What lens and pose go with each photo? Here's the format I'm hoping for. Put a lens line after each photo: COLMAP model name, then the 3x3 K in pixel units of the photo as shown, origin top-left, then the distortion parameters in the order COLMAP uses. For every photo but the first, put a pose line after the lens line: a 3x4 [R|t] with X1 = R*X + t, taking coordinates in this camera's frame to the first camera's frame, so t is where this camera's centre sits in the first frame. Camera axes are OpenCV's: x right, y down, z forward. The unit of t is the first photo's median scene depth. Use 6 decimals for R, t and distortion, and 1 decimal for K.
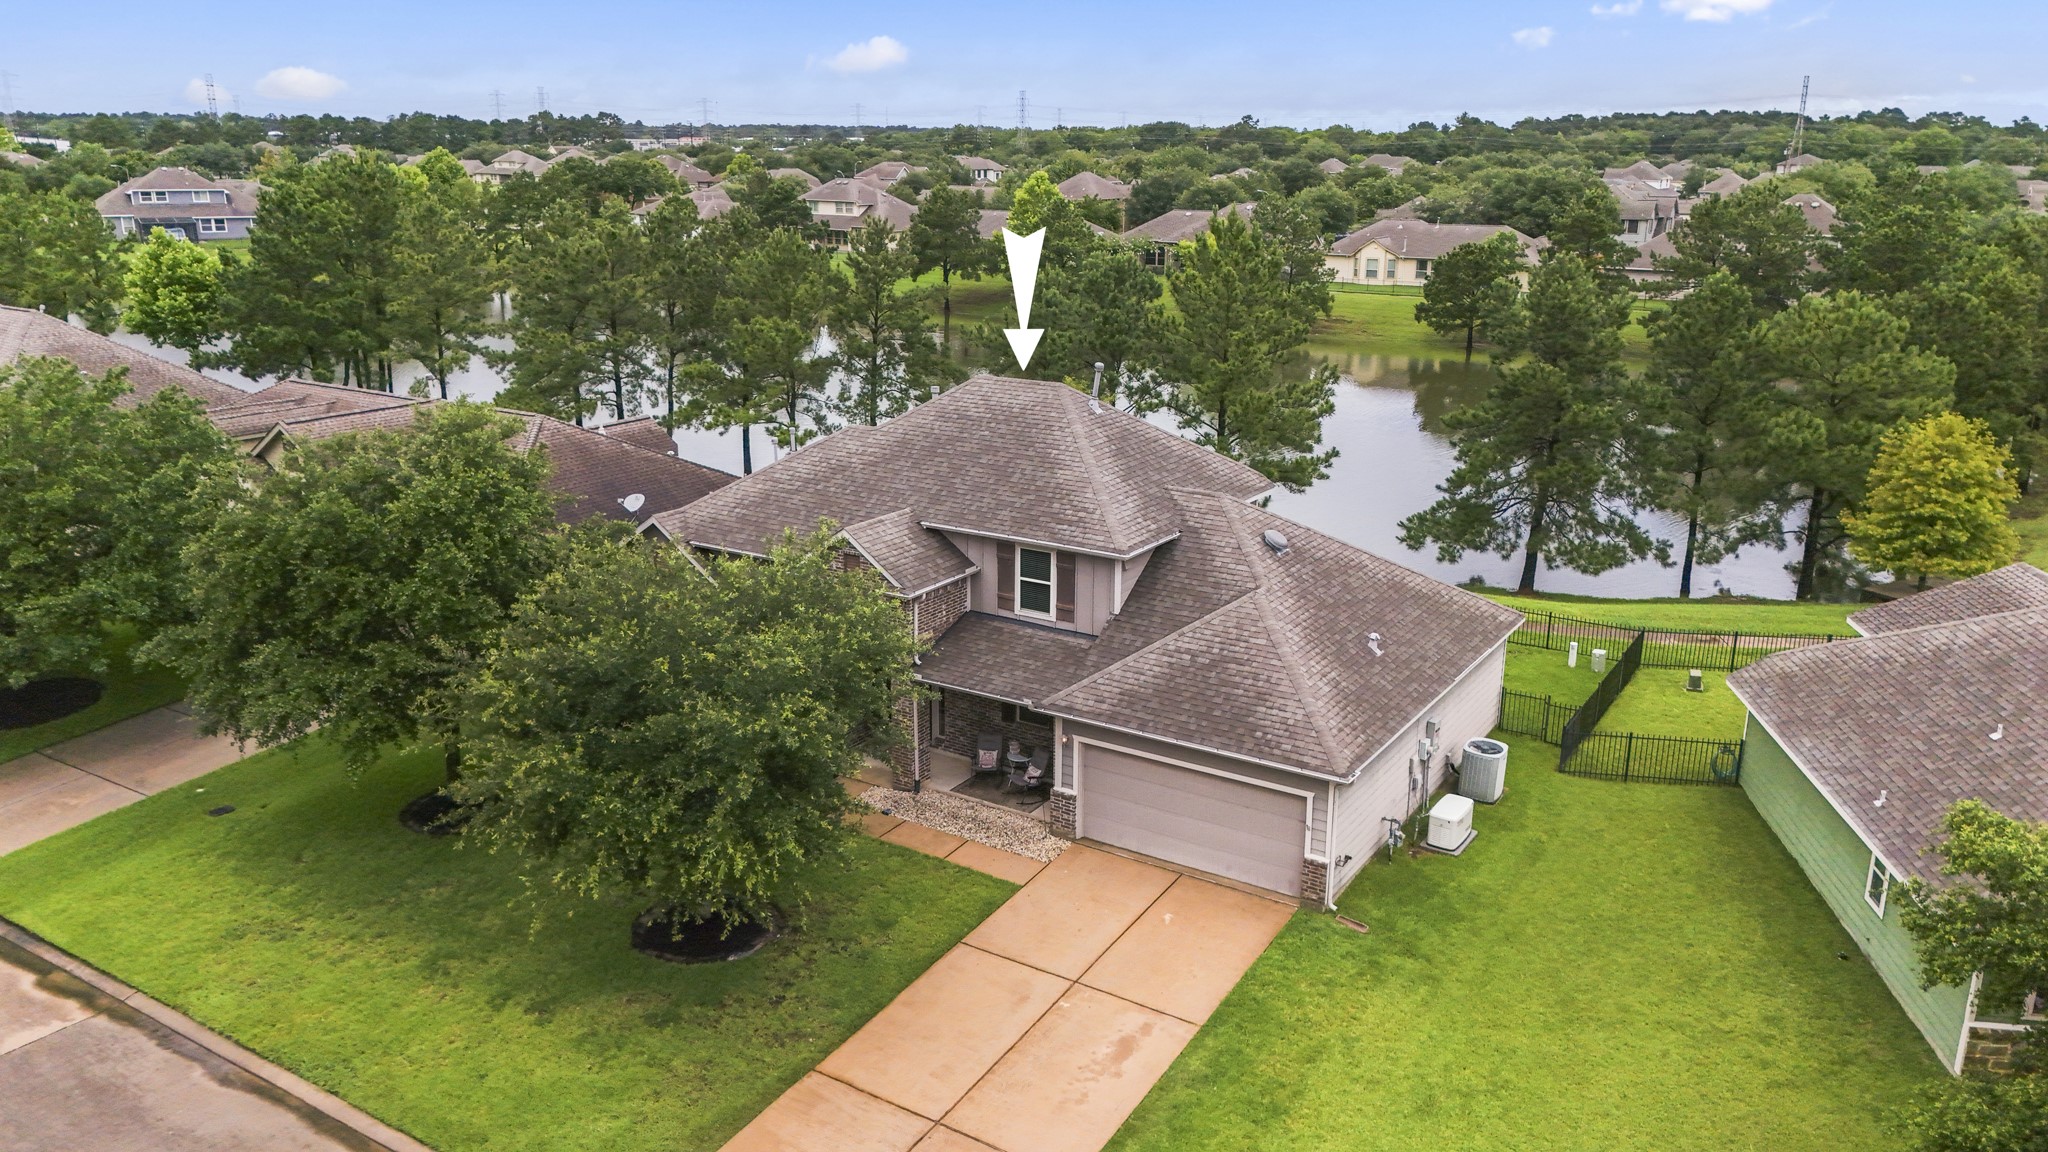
lens RADIAL K [[1439.5, 0, 1024.0], [0, 1439.5, 576.0], [0, 0, 1]] dist [0.041495, -0.001159]
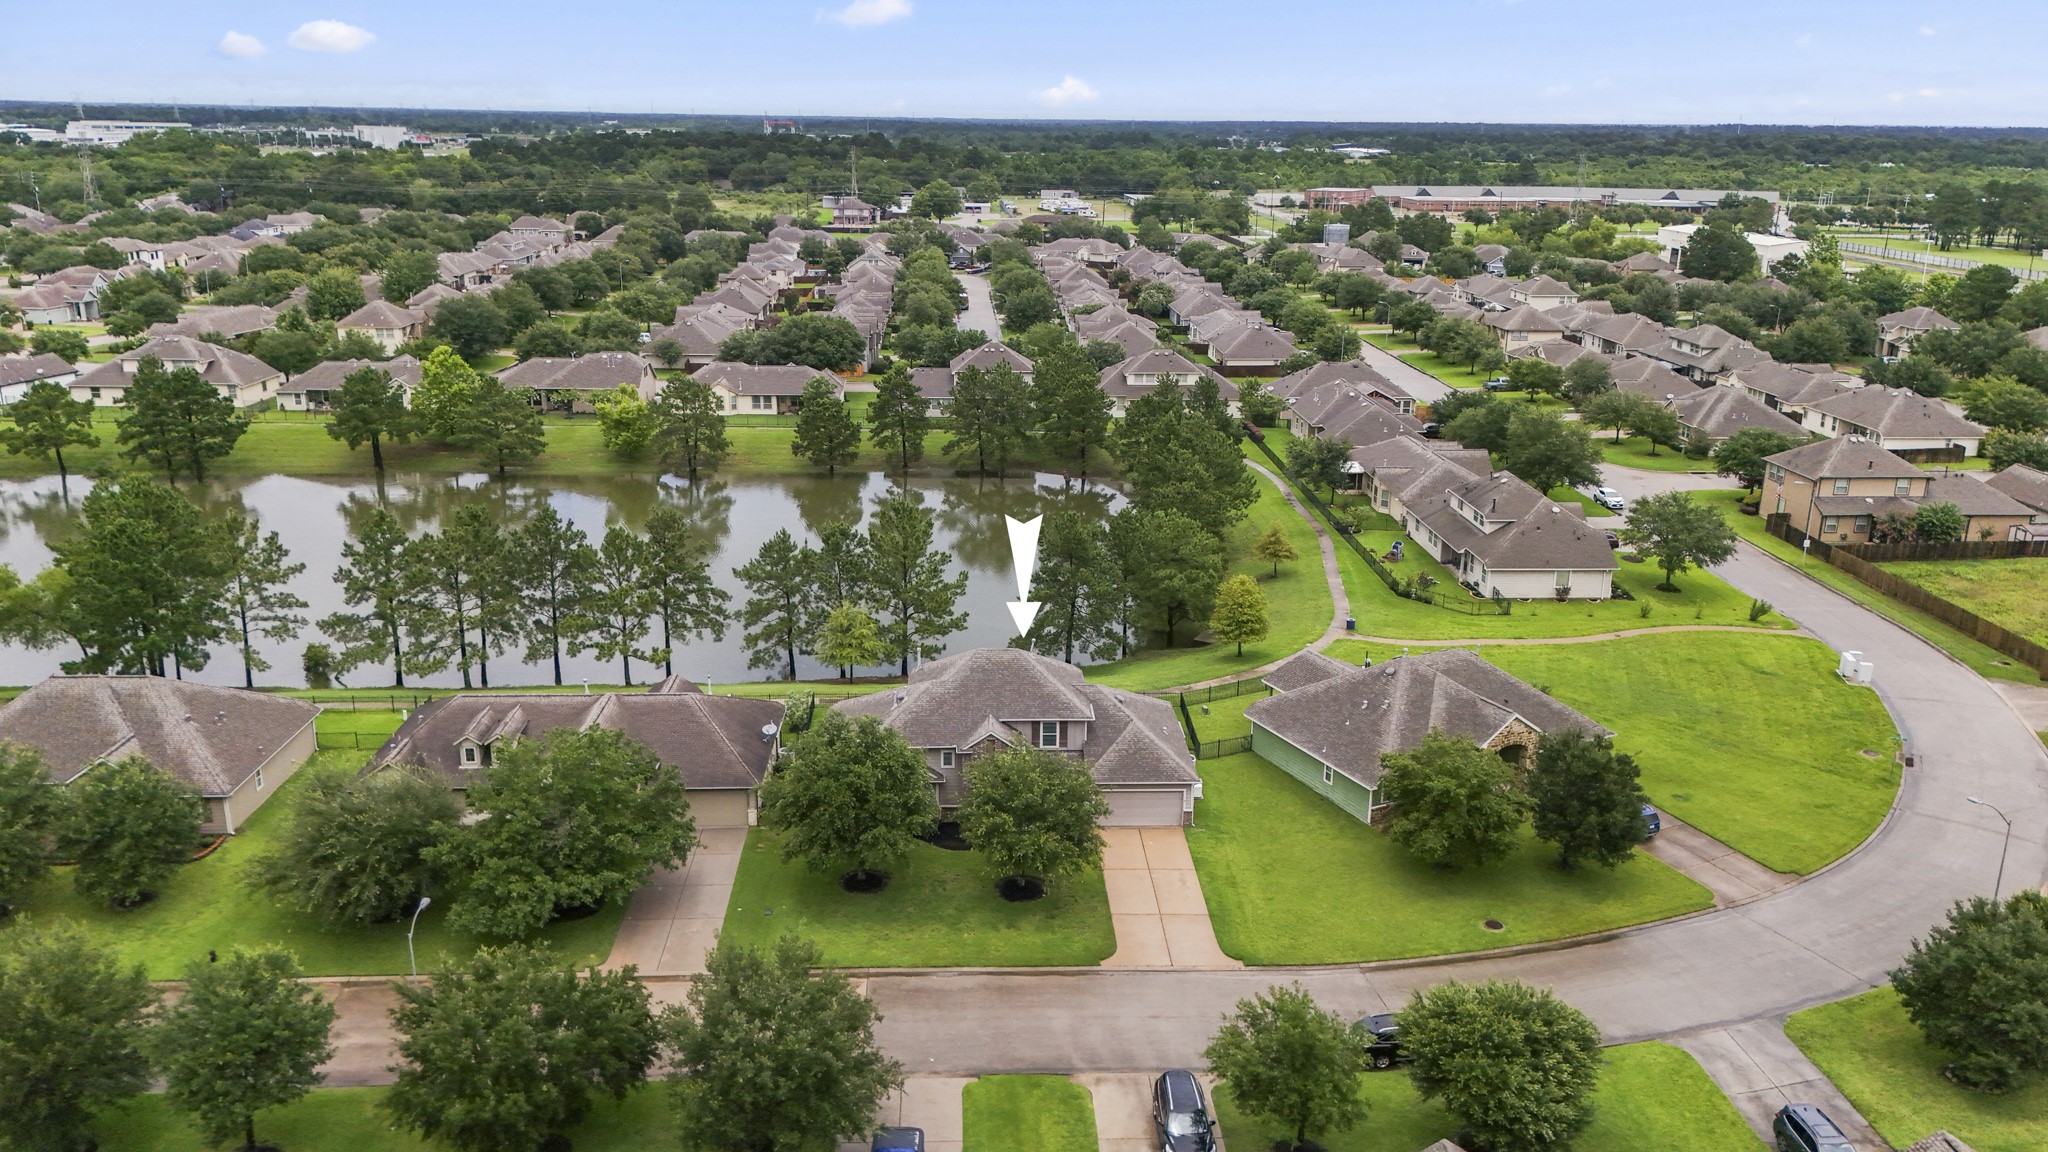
lens RADIAL K [[1439.5, 0, 1024.0], [0, 1439.5, 576.0], [0, 0, 1]] dist [0.041495, -0.001159]
pose [[0.799185, -0.158253, 0.579878, -0.671366], [0.149300, 0.986749, 0.063527, -0.202781], [-0.582248, 0.035806, 0.812223, -0.472195]]
